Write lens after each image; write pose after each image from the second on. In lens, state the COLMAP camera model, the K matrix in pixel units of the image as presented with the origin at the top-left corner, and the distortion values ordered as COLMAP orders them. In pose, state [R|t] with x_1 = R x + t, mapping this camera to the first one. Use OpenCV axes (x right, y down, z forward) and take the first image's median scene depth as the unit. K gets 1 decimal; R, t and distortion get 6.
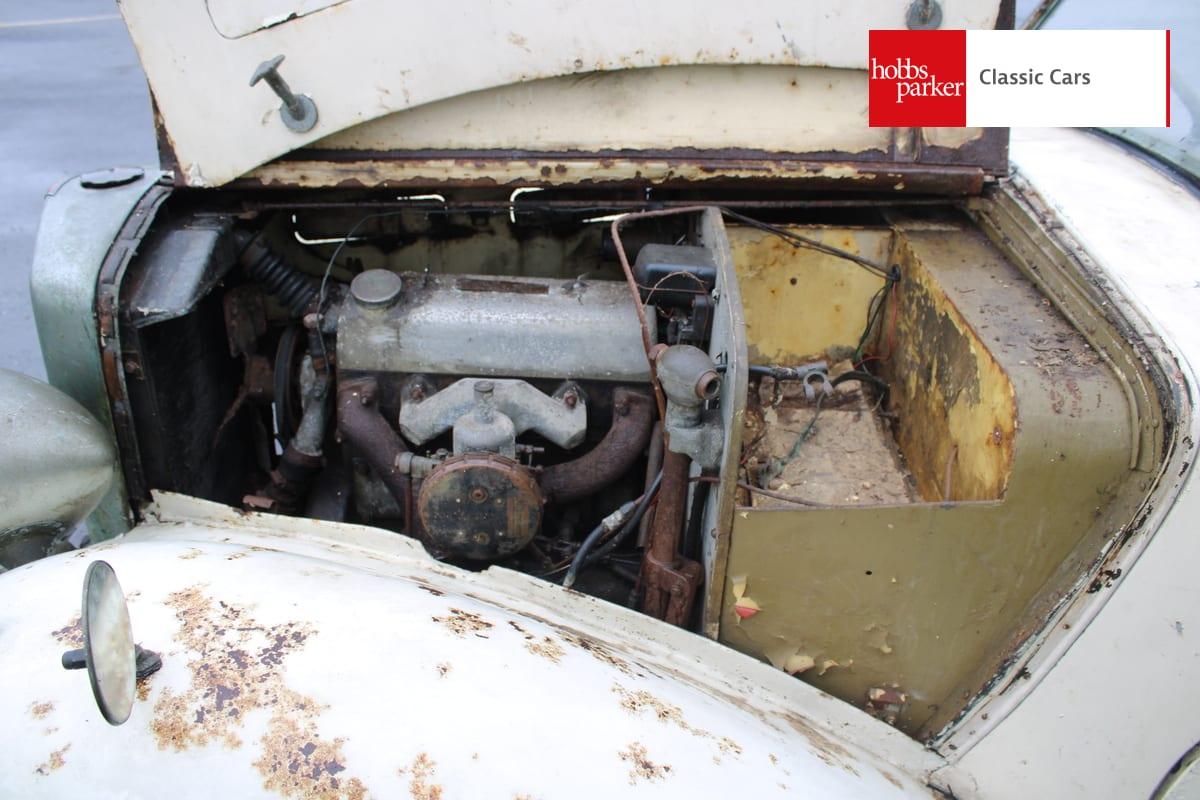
lens RADIAL K [[1013.6, 0, 600.0], [0, 1013.6, 400.0], [0, 0, 1]] dist [-0.161706, 0.145813]
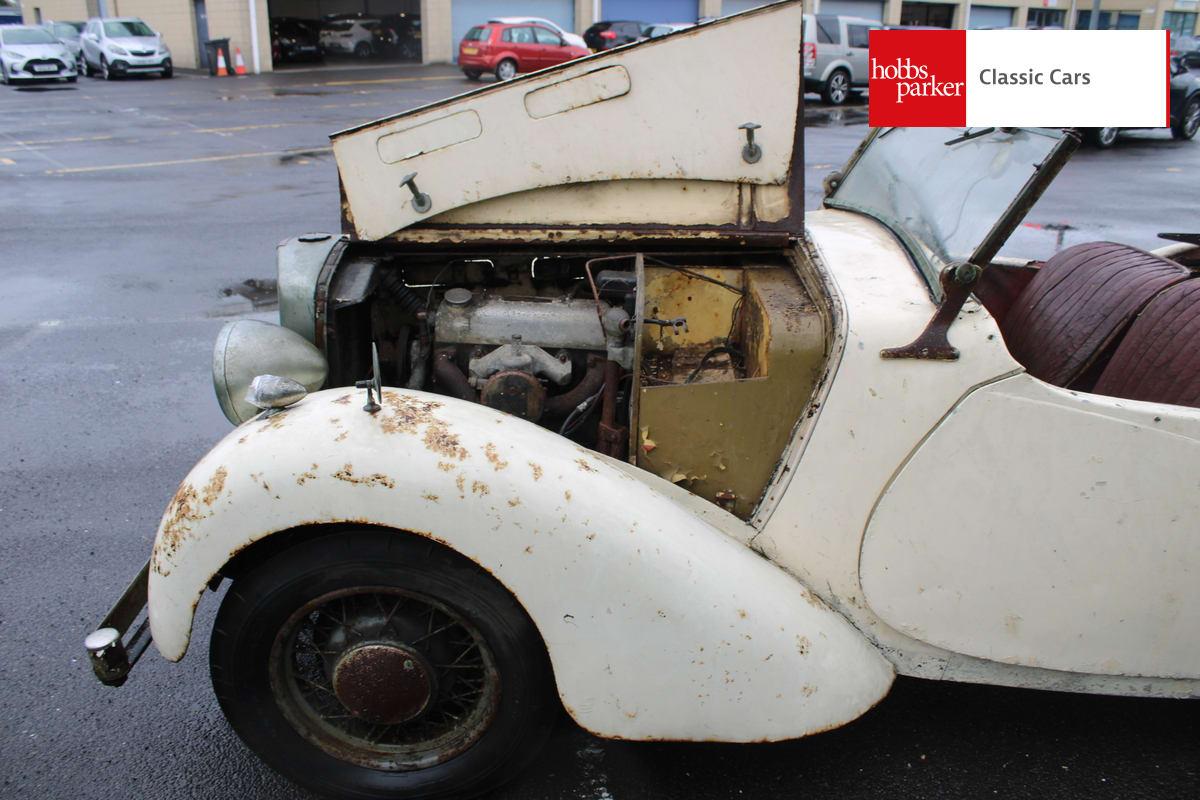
lens RADIAL K [[1013.6, 0, 600.0], [0, 1013.6, 400.0], [0, 0, 1]] dist [-0.161706, 0.145813]
pose [[0.999777, 0.004976, -0.020526, 0.077485], [-0.007777, 0.990300, -0.138731, 0.336449], [0.019637, 0.138860, 0.990117, -0.815558]]
